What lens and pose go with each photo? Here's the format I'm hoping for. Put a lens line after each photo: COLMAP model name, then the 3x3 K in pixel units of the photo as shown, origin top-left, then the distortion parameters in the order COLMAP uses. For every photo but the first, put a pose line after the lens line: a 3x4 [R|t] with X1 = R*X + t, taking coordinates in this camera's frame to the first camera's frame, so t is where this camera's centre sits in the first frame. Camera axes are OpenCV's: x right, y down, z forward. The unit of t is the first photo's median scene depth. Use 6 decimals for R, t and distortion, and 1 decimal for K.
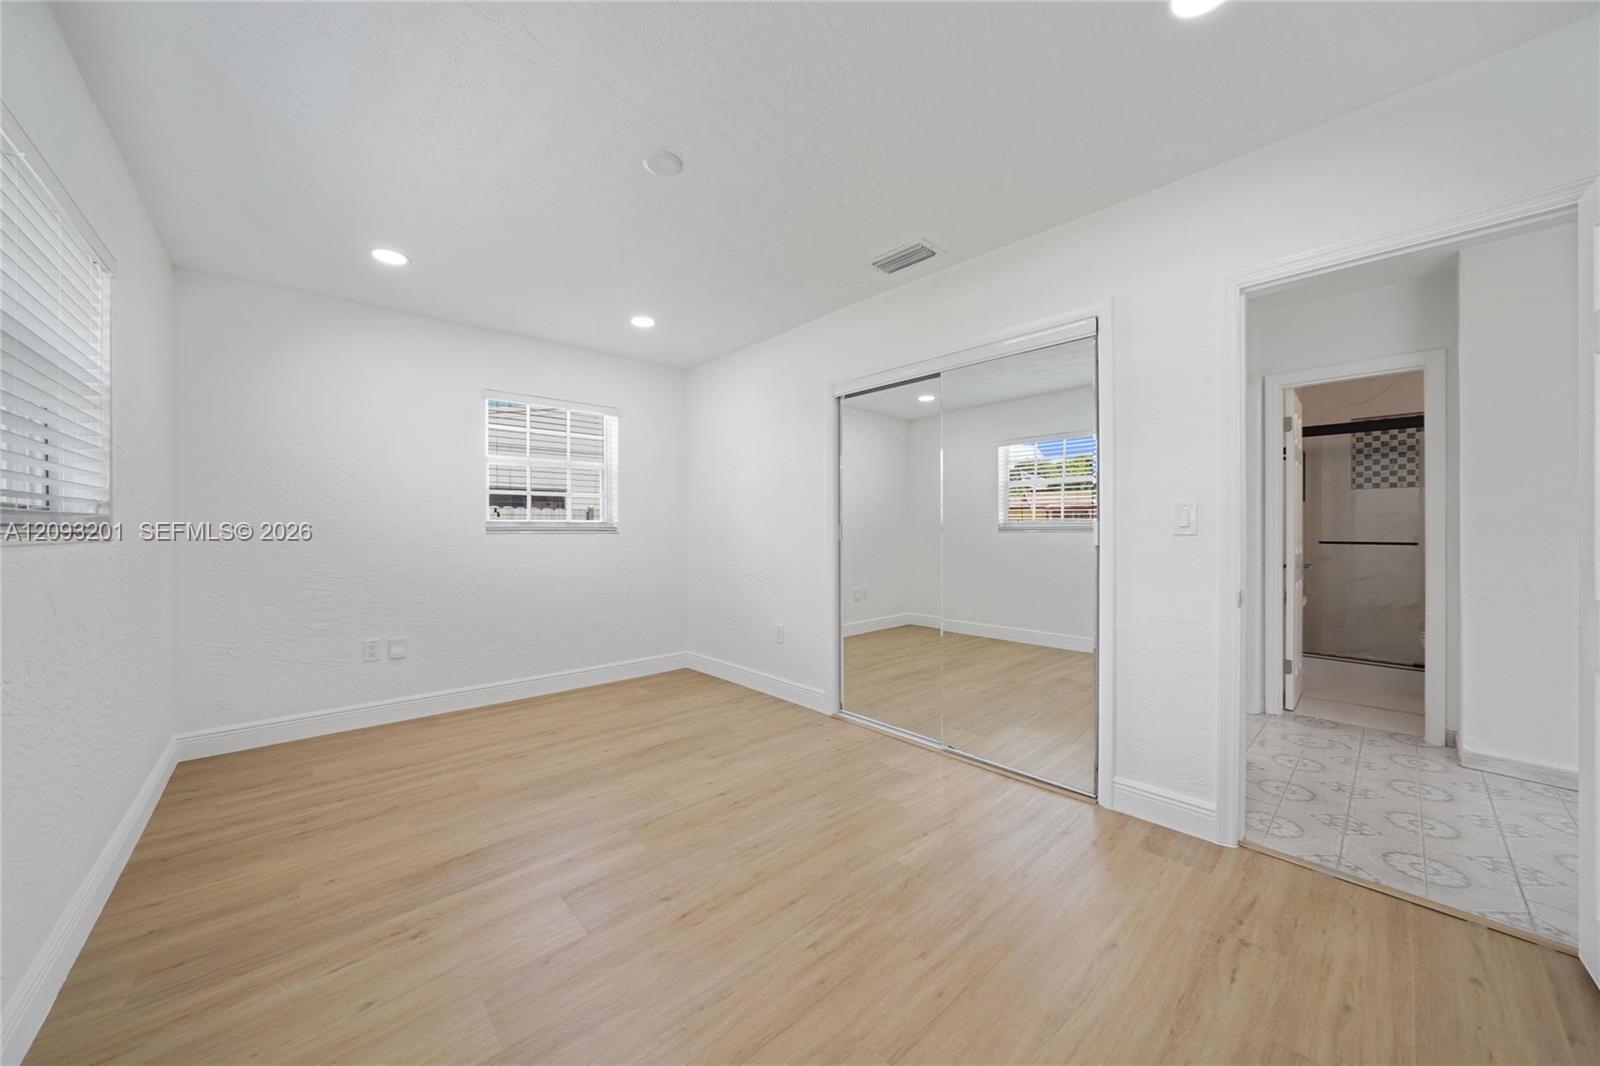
lens RADIAL K [[559.1, 0, 801.6], [0, 559.1, 527.4], [0, 0, 1]] dist [-0.005621, 0.000128]
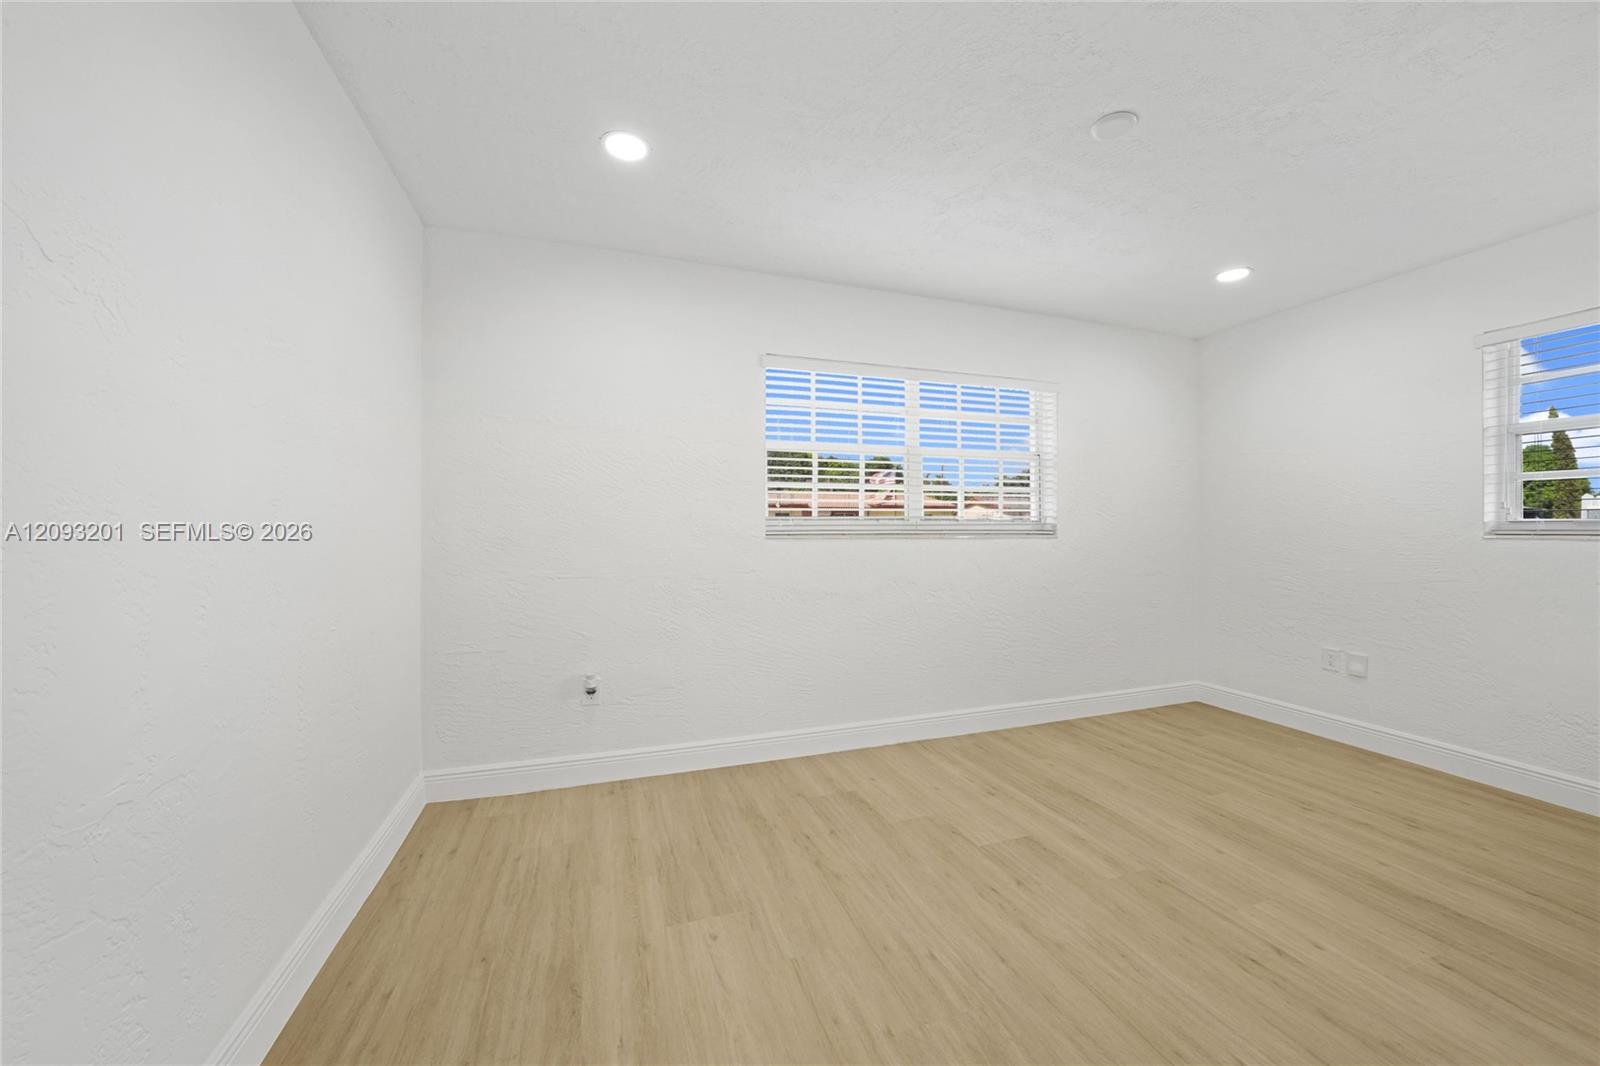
lens RADIAL K [[596.7, 0, 801.6], [0, 596.7, 536.0], [0, 0, 1]] dist [0.000350, 0.000026]
pose [[-0.397920, 0.006552, -0.917397, 0.644462], [0.005993, 0.999972, 0.004542, 0.001927], [0.917400, -0.003691, -0.397948, 0.726703]]
